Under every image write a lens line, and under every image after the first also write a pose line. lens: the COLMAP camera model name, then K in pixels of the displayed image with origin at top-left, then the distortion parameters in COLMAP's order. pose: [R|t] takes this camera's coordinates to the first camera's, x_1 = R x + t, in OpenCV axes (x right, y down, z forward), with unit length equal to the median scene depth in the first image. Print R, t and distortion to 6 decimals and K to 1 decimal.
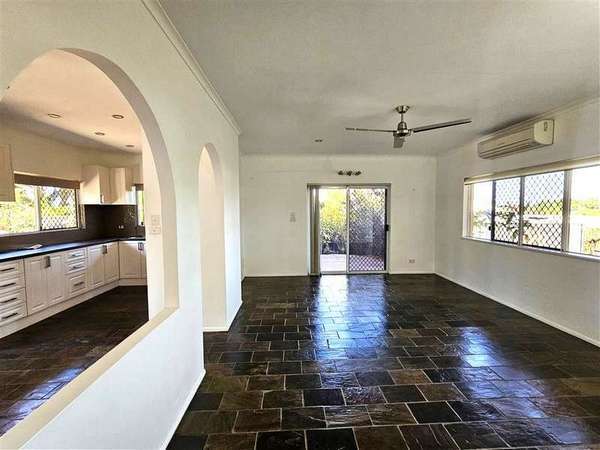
lens RADIAL K [[278.6, 0, 303.6], [0, 278.6, 226.9], [0, 0, 1]] dist [-0.002845, -0.000281]
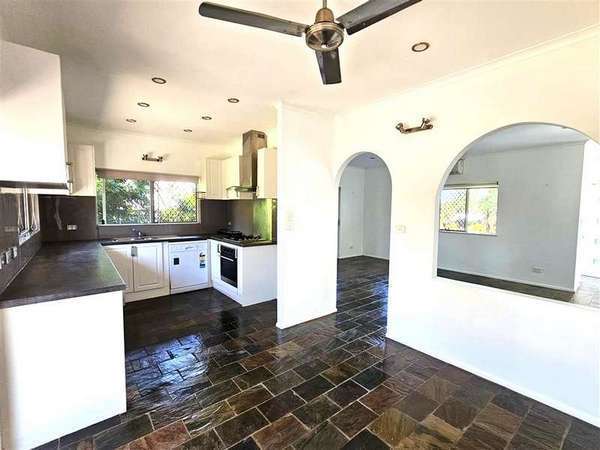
lens RADIAL K [[278.6, 0, 303.6], [0, 278.6, 226.9], [0, 0, 1]] dist [-0.002845, -0.000281]
pose [[0.801998, -0.027792, 0.596680, -0.680702], [0.020798, 0.999611, 0.018604, -0.002050], [-0.596965, -0.002511, 0.802264, 0.095736]]
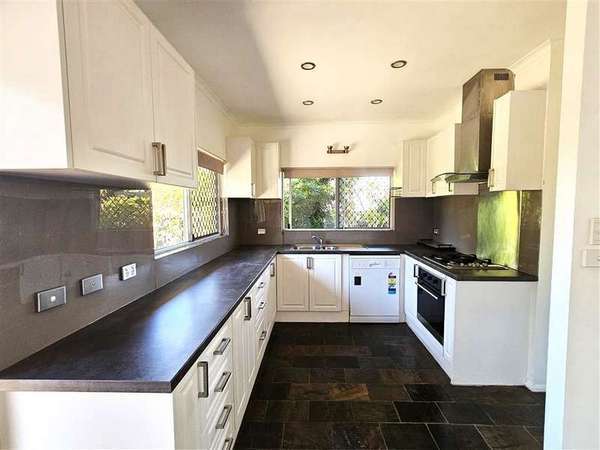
lens RADIAL K [[278.6, 0, 303.6], [0, 278.6, 226.9], [0, 0, 1]] dist [-0.002845, -0.000281]
pose [[0.996932, 0.004237, -0.078159, -0.561133], [-0.003432, 0.999940, 0.010431, -0.020354], [0.078198, -0.010130, 0.996886, 0.364404]]
